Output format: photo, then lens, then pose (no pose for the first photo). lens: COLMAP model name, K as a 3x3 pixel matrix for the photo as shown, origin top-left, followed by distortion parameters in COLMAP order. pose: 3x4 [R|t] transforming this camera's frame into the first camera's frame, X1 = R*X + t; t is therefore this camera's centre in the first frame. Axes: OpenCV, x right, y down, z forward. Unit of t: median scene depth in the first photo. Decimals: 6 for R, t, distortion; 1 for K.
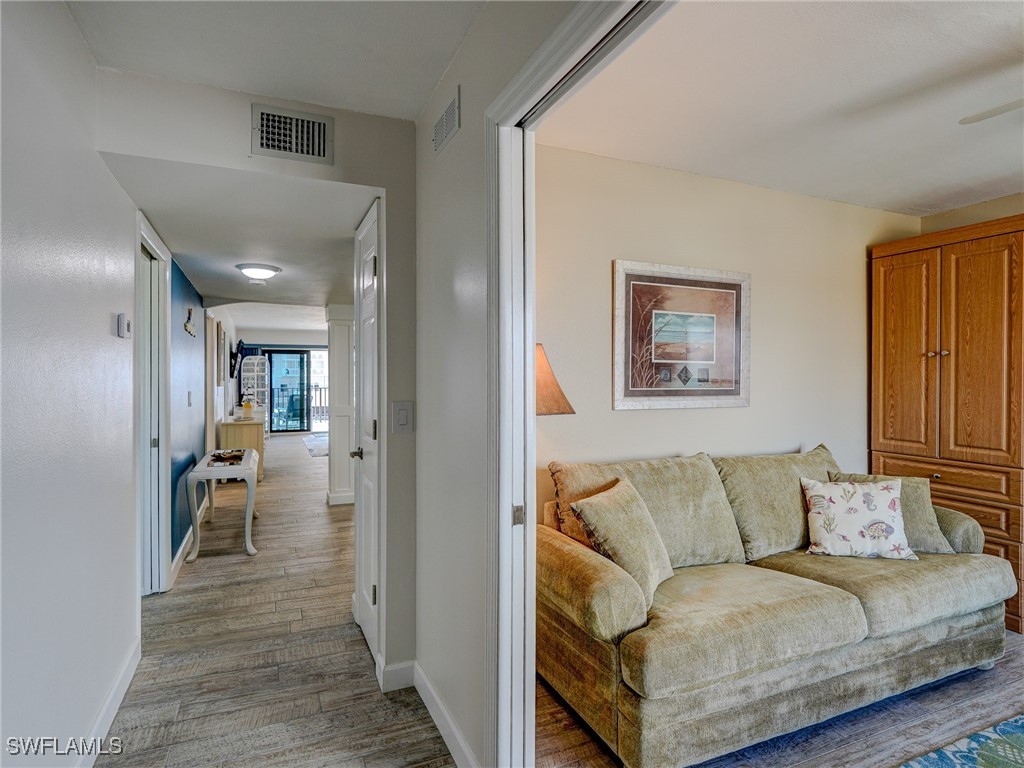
lens RADIAL K [[551.0, 0, 507.9], [0, 551.0, 377.4], [0, 0, 1]] dist [-0.004510, 0.000094]
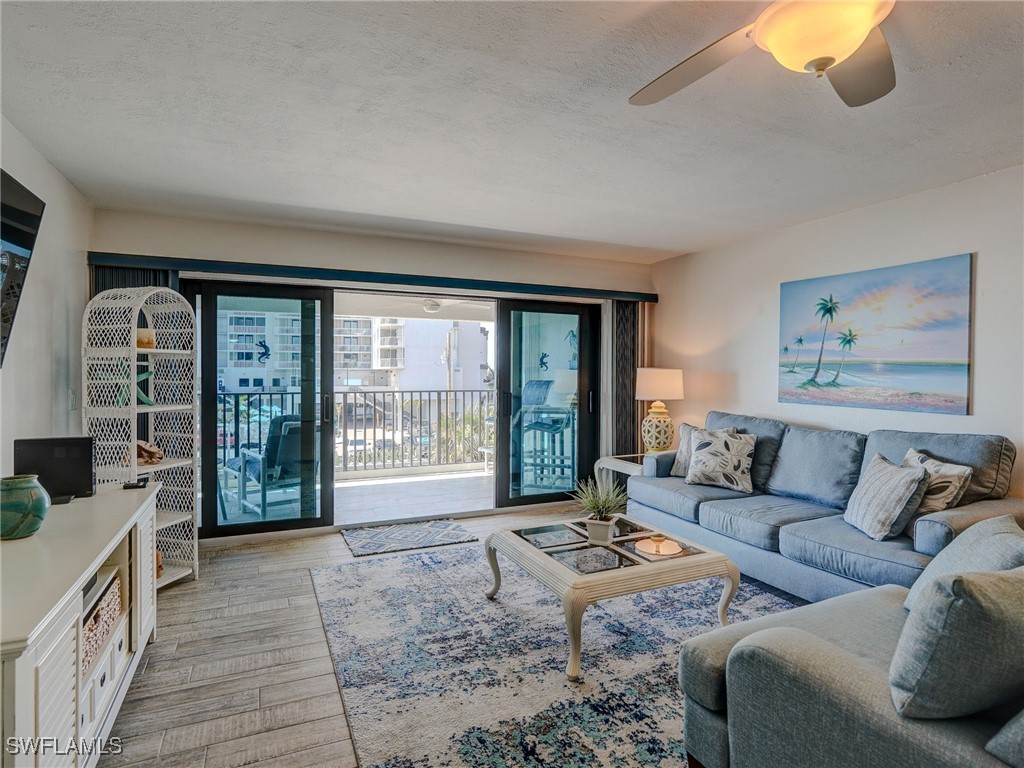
lens RADIAL K [[551.0, 0, 507.9], [0, 551.0, 377.4], [0, 0, 1]] dist [-0.004510, 0.000094]
pose [[0.999956, 0.008574, -0.003697, -0.245740], [-0.008537, 0.999914, 0.009967, 0.001694], [0.003783, -0.009935, 0.999943, 0.651462]]
